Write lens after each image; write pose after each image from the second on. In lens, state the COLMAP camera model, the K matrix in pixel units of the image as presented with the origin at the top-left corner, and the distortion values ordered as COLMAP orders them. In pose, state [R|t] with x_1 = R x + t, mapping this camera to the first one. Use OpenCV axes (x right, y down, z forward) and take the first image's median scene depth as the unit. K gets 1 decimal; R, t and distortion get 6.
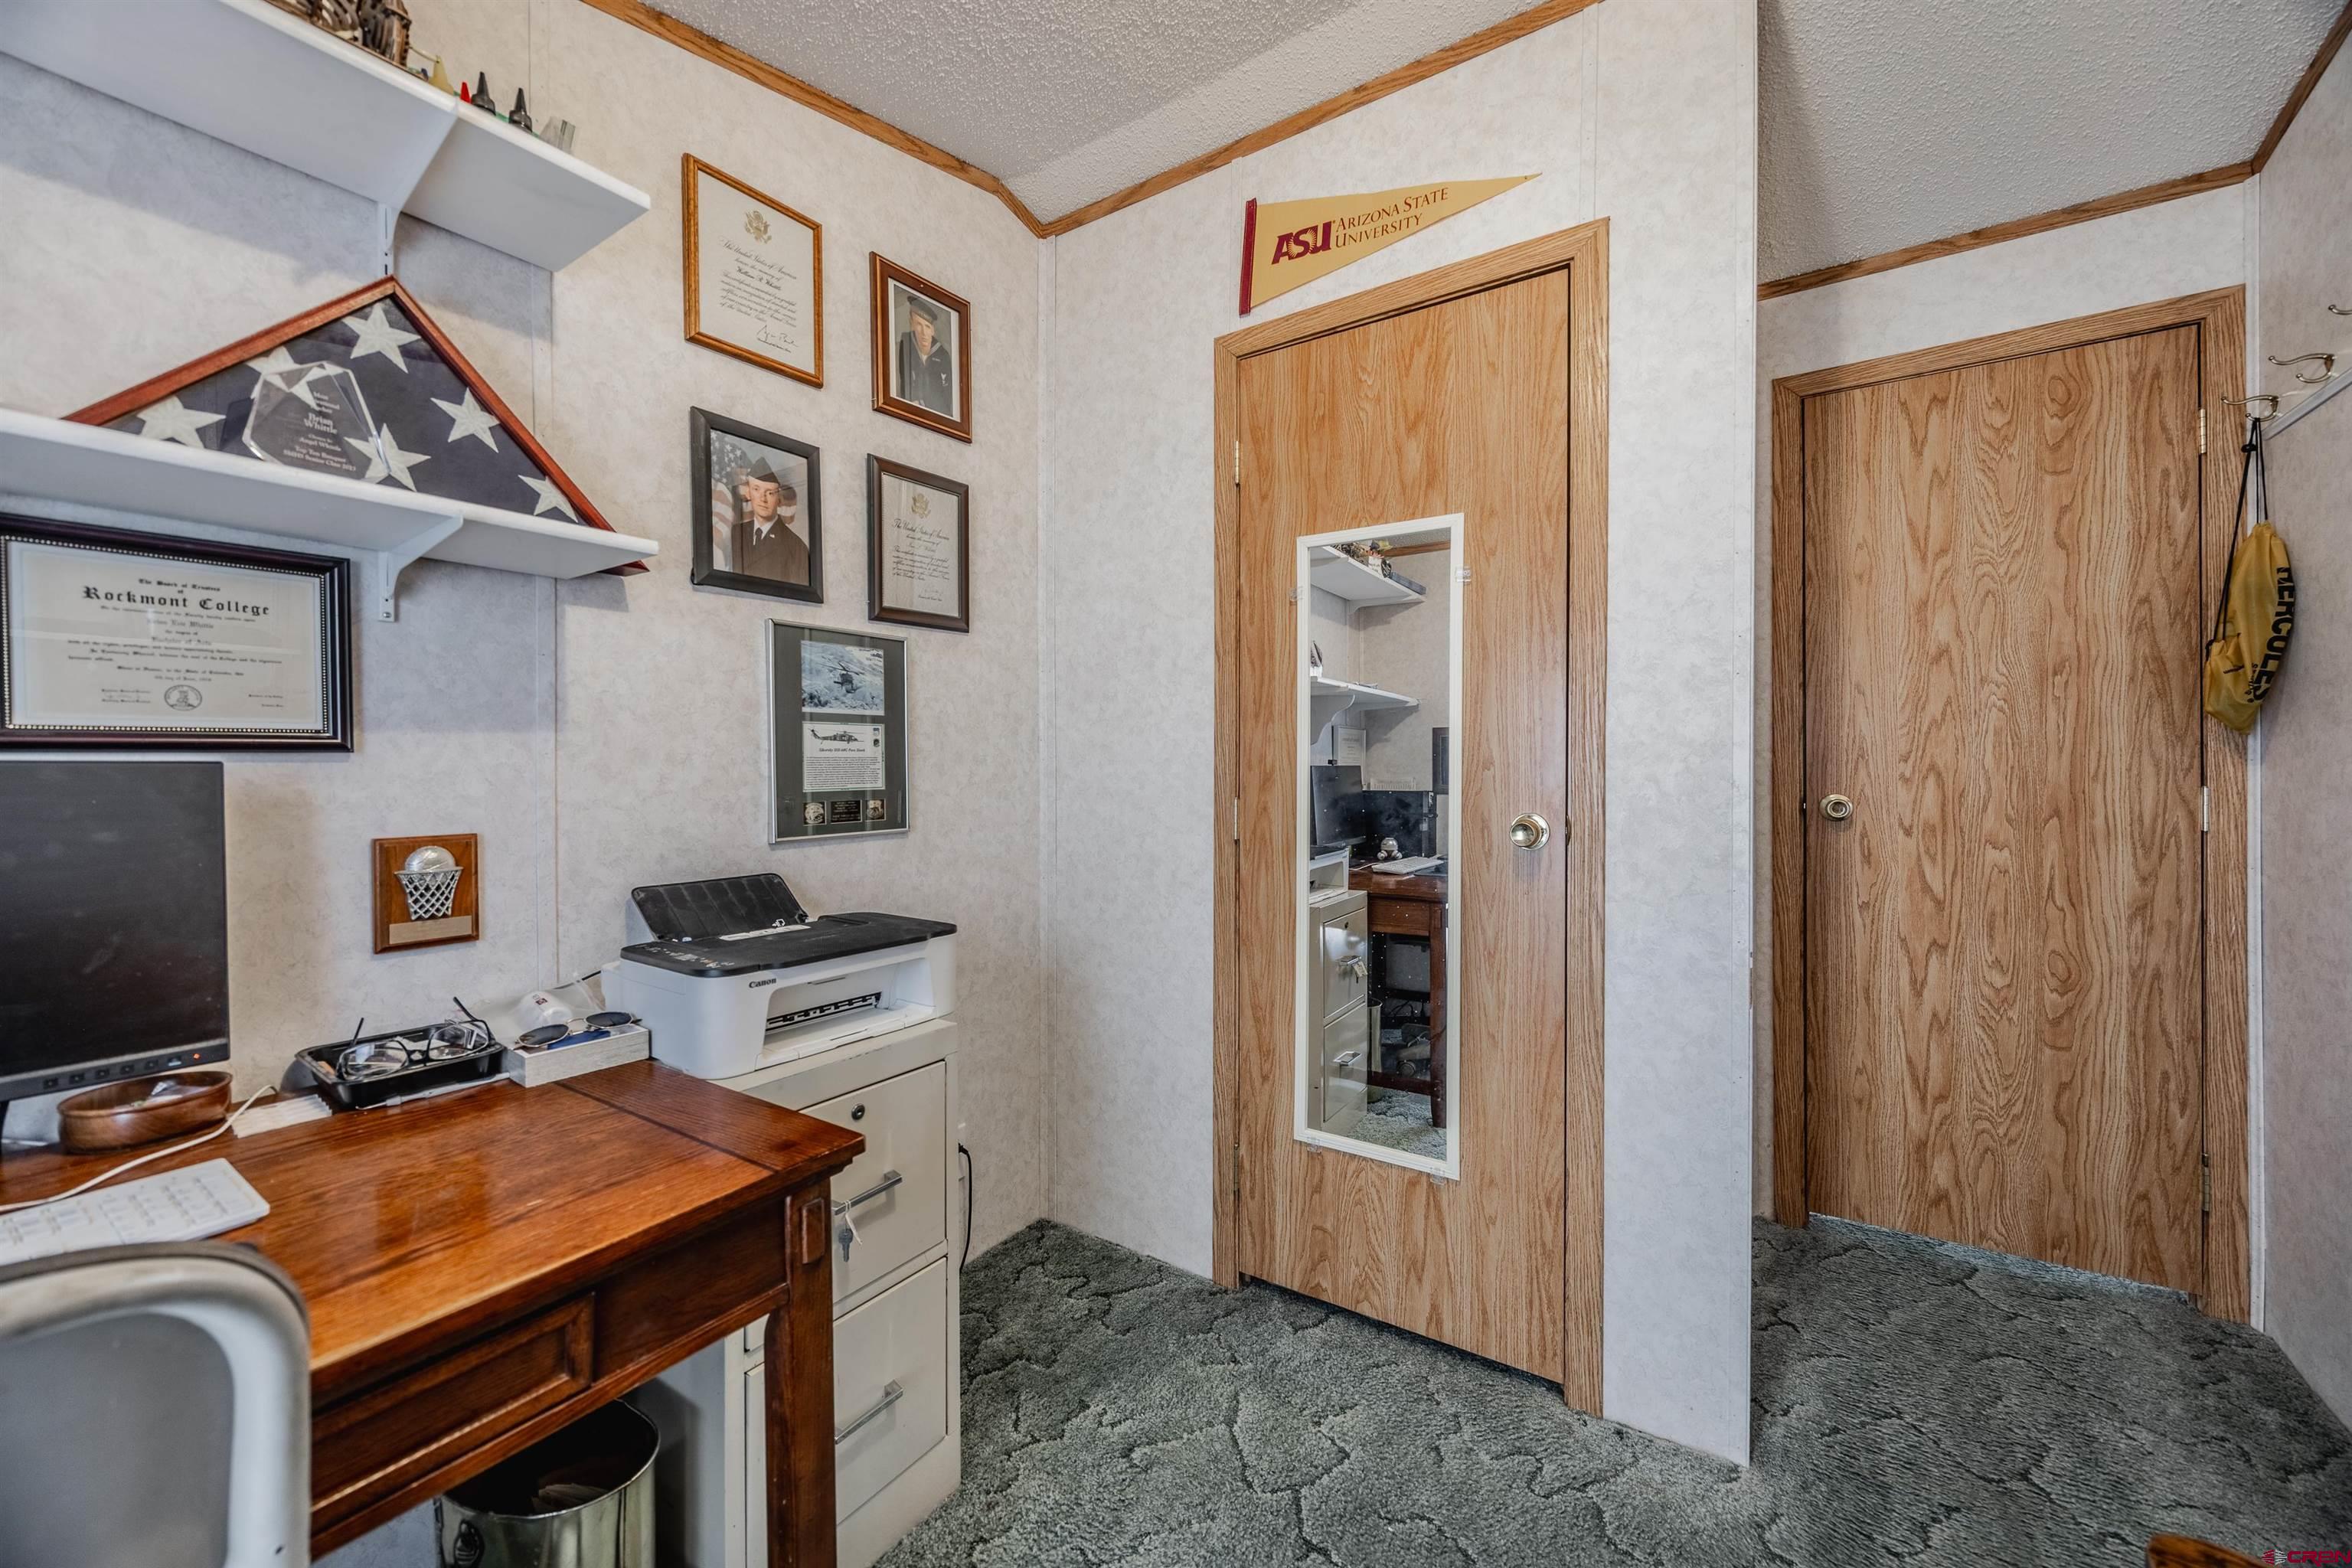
lens RADIAL K [[894.3, 0, 1171.3], [0, 894.3, 776.0], [0, 0, 1]] dist [-0.002509, 0.000043]
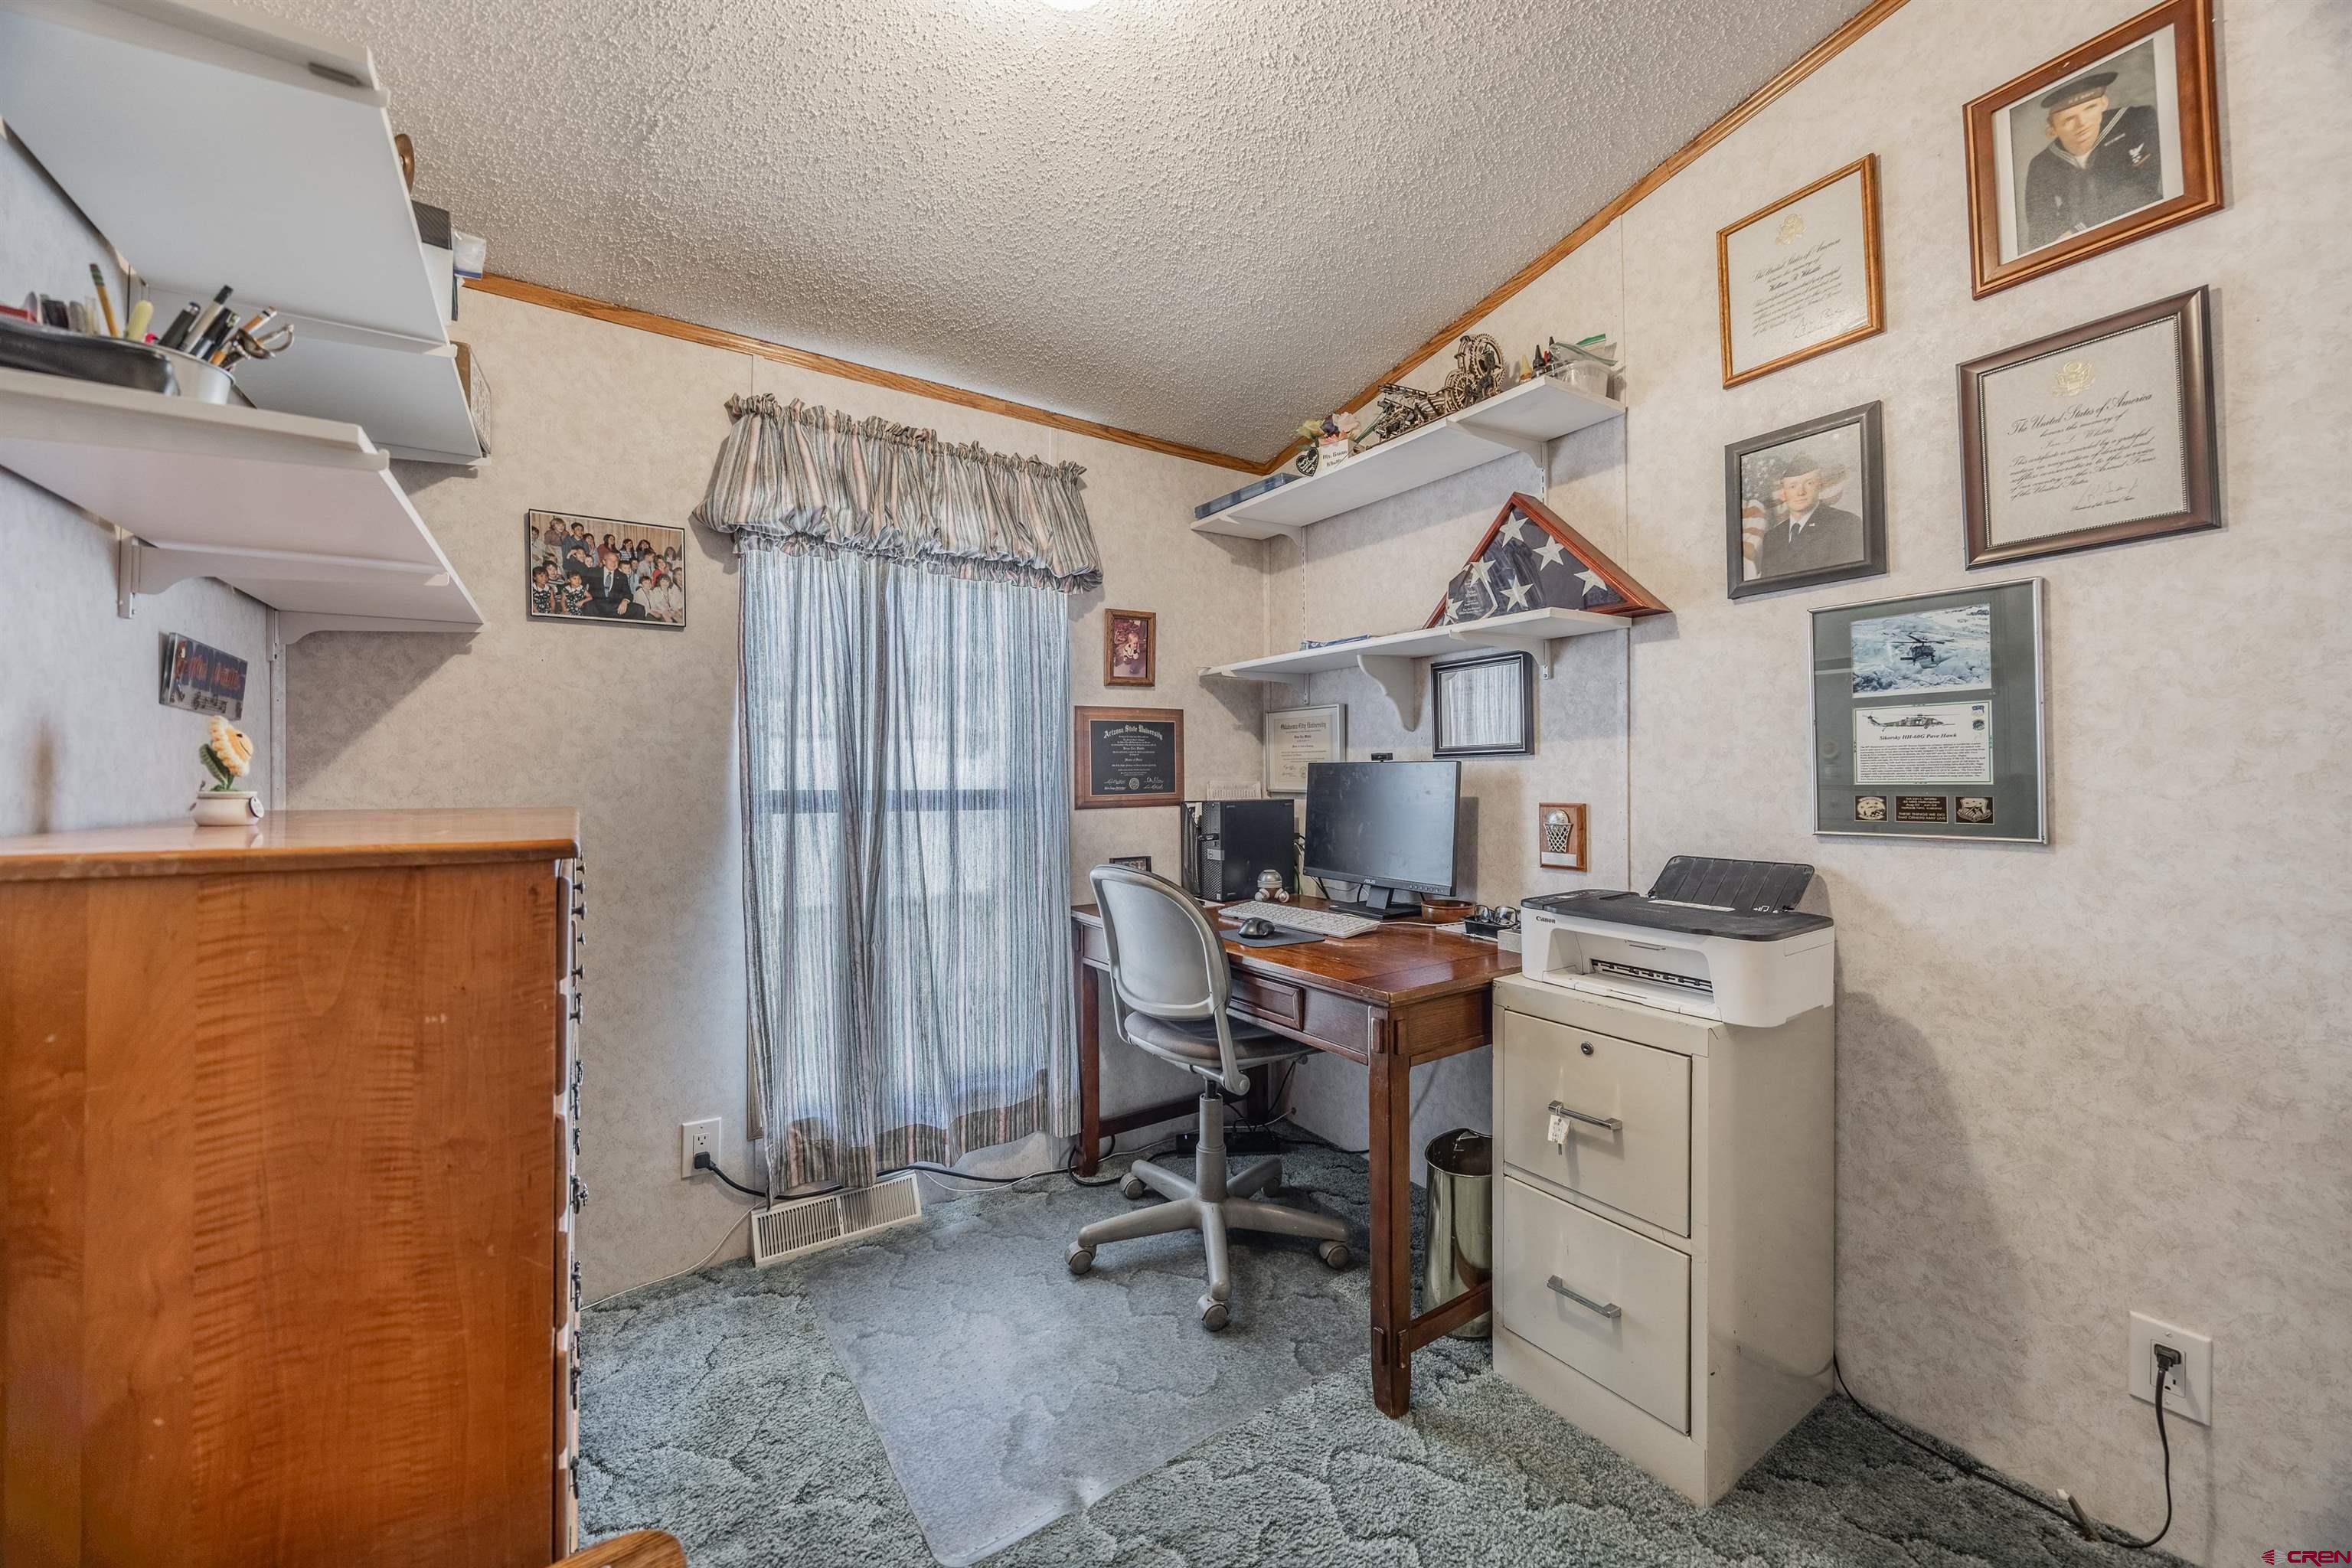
lens RADIAL K [[894.3, 0, 1171.3], [0, 894.3, 776.0], [0, 0, 1]] dist [-0.002509, 0.000043]
pose [[-0.382409, 0.009114, -0.923948, 0.716507], [0.001826, 0.999957, 0.009108, -0.000639], [0.923991, 0.001796, -0.382409, 0.698435]]
